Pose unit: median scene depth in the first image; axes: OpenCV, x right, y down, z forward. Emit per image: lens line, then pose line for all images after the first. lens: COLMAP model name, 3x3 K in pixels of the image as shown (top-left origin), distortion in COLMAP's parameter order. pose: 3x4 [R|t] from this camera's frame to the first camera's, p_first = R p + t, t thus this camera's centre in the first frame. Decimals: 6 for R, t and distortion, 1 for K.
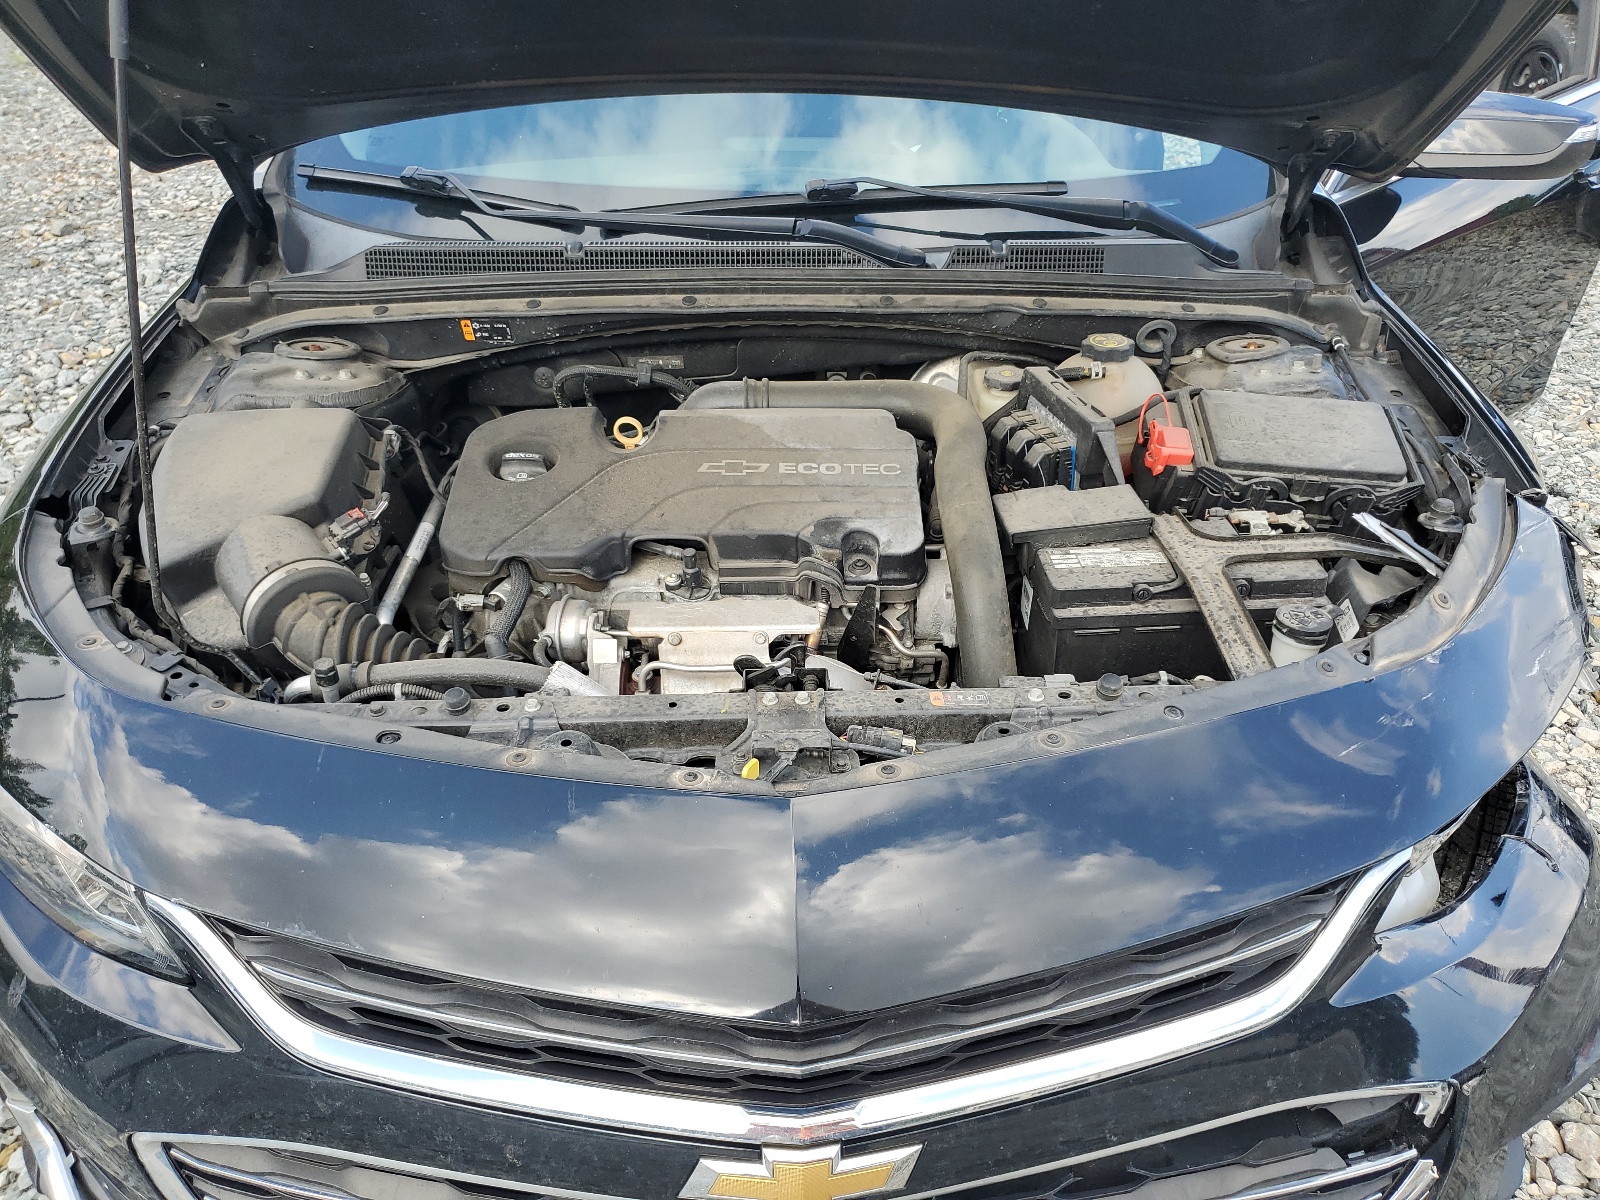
lens RADIAL K [[1196.8, 0, 800.0], [0, 1196.8, 600.0], [0, 0, 1]] dist [0.004298, -0.006176]
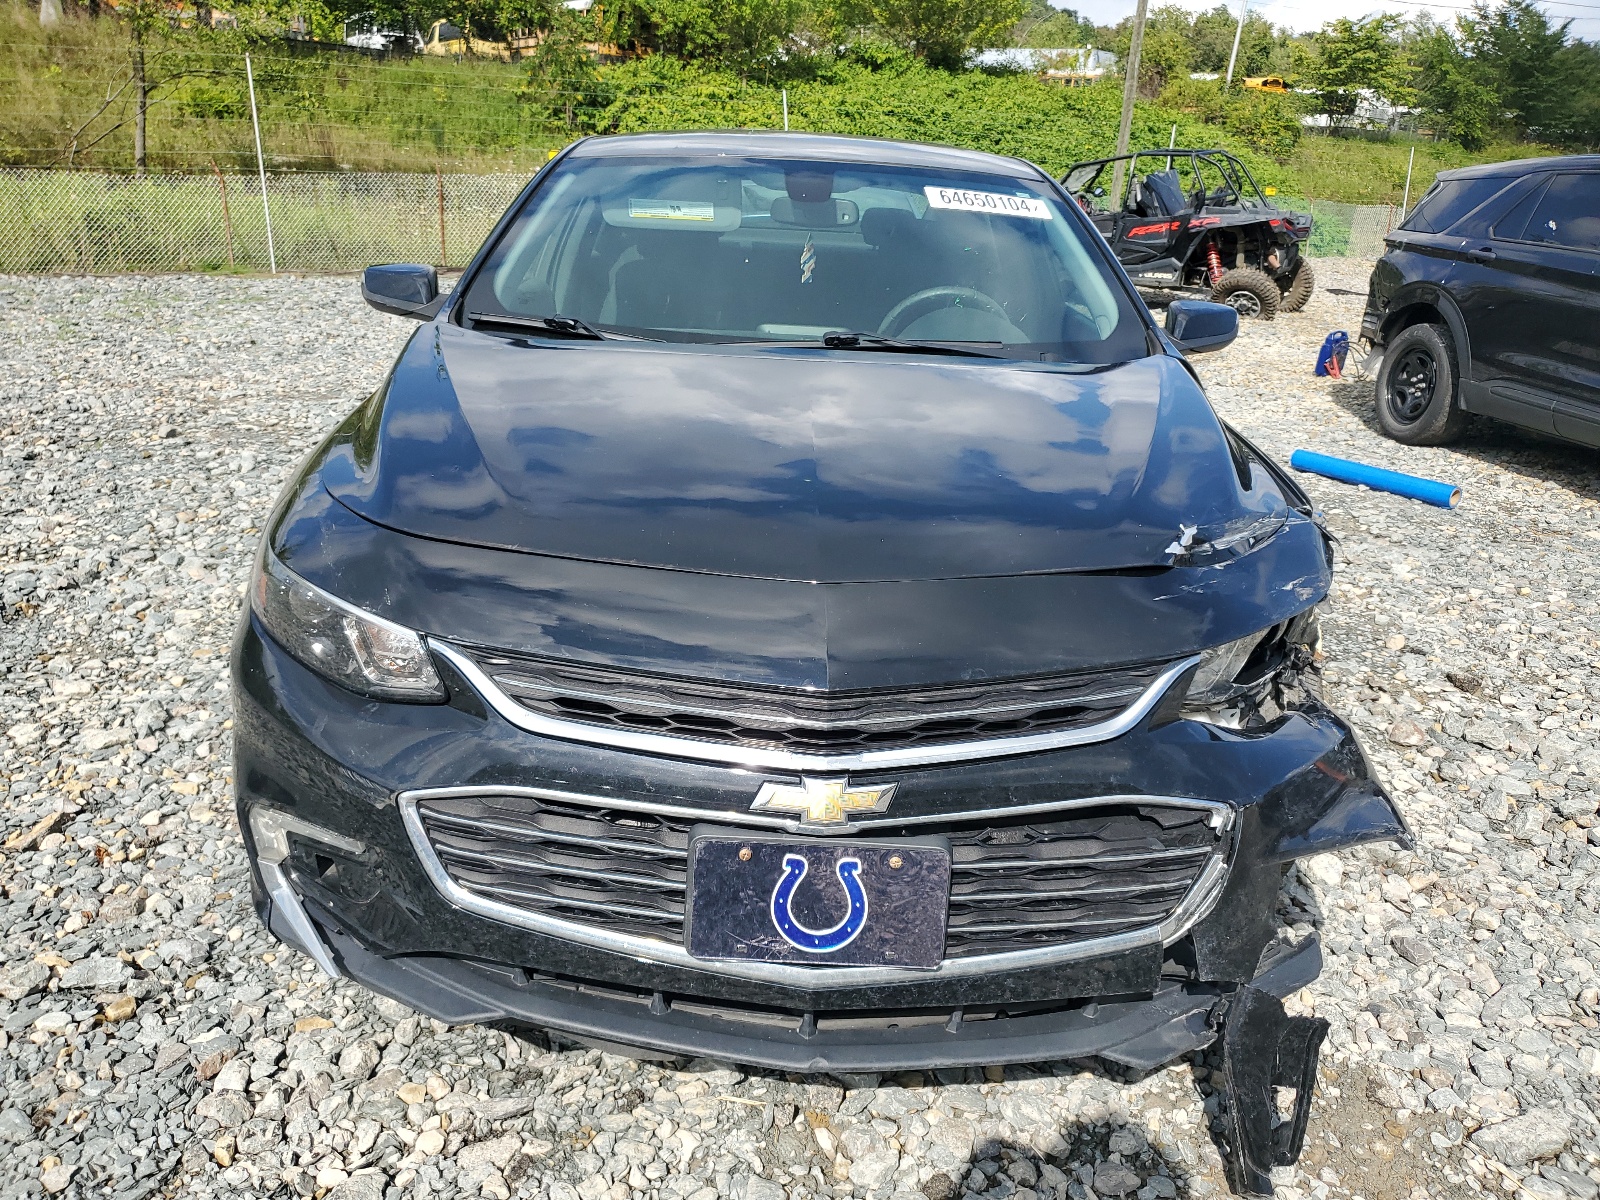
lens RADIAL K [[1220.2, 0, 800.0], [0, 1220.2, 600.0], [0, 0, 1]] dist [-0.042276, 0.002114]
pose [[0.999118, 0.038288, 0.017214, -0.016636], [-0.033118, 0.970880, -0.237265, 0.141879], [-0.025797, 0.236486, 0.971292, -0.158826]]
